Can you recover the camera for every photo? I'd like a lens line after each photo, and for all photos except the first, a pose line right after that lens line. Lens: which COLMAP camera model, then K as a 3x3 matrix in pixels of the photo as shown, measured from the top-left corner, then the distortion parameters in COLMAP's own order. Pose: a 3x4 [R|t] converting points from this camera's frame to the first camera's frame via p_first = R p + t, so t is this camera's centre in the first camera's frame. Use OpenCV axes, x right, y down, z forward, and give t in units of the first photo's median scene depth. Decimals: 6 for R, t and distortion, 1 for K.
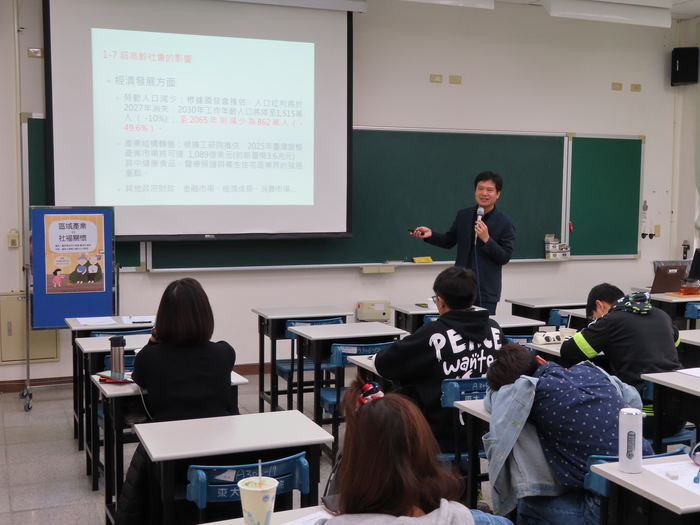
lens RADIAL K [[888.4, 0, 350.0], [0, 888.4, 262.5], [0, 0, 1]] dist [0.014505, -0.000583]
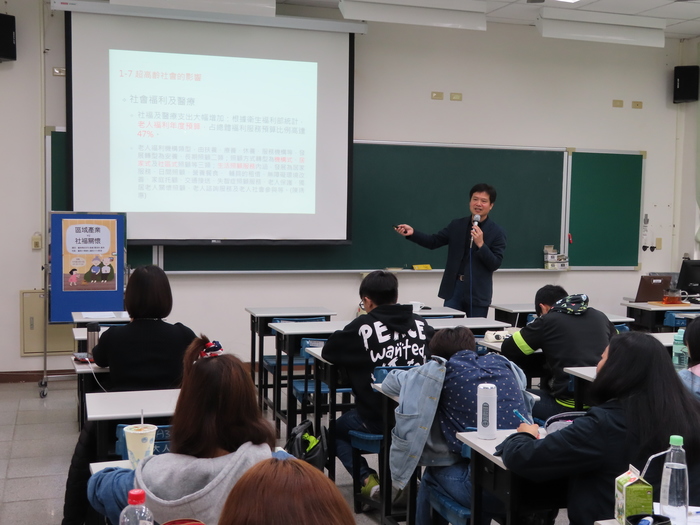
lens RADIAL K [[888.4, 0, 350.0], [0, 888.4, 262.5], [0, 0, 1]] dist [0.014505, -0.000583]
pose [[0.997609, 0.015281, -0.067396, 0.079569], [-0.016308, 0.999759, -0.014712, 0.009414], [0.067154, 0.015776, 0.997618, -0.064589]]
